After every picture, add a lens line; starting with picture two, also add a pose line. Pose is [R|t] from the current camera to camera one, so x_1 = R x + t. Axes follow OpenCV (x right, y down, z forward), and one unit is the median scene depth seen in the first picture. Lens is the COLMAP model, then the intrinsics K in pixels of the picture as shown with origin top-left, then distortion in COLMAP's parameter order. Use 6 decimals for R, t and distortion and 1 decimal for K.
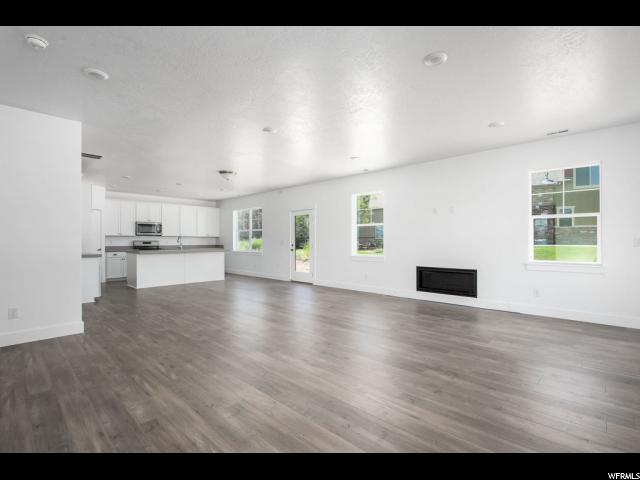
lens RADIAL K [[301.7, 0, 319.3], [0, 301.7, 238.0], [0, 0, 1]] dist [0.004319, -0.000003]
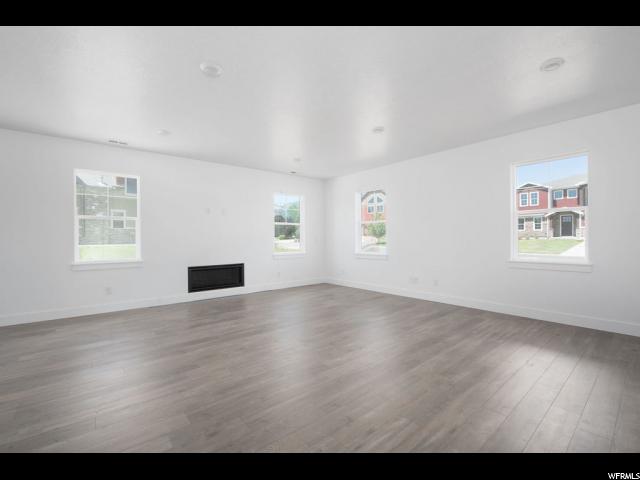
lens RADIAL K [[288.6, 0, 319.8], [0, 288.6, 241.4], [0, 0, 1]] dist [-0.015608, 0.000026]
pose [[0.097418, -0.006712, 0.995221, -0.342883], [-0.003703, 0.999968, 0.007106, 0.004074], [-0.995237, -0.004378, 0.097390, 0.325613]]
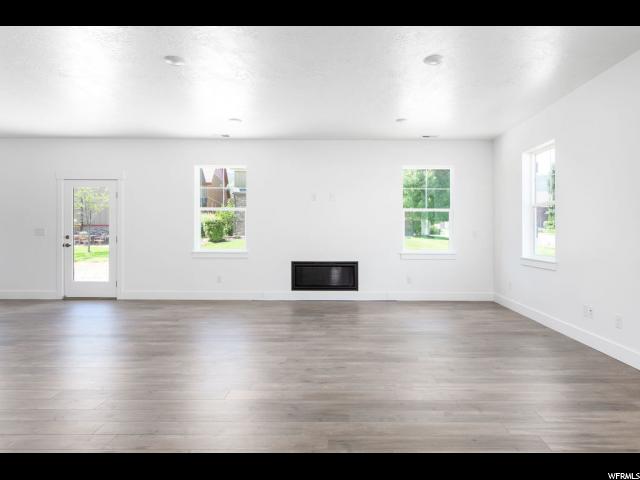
lens RADIAL K [[409.6, 0, 321.9], [0, 409.6, 235.8], [0, 0, 1]] dist [-0.000426, 0.001442]
pose [[0.726164, 0.003296, 0.687514, -0.259638], [-0.012779, 0.999880, 0.008703, 0.007295], [-0.687403, -0.015105, 0.726119, 0.073258]]
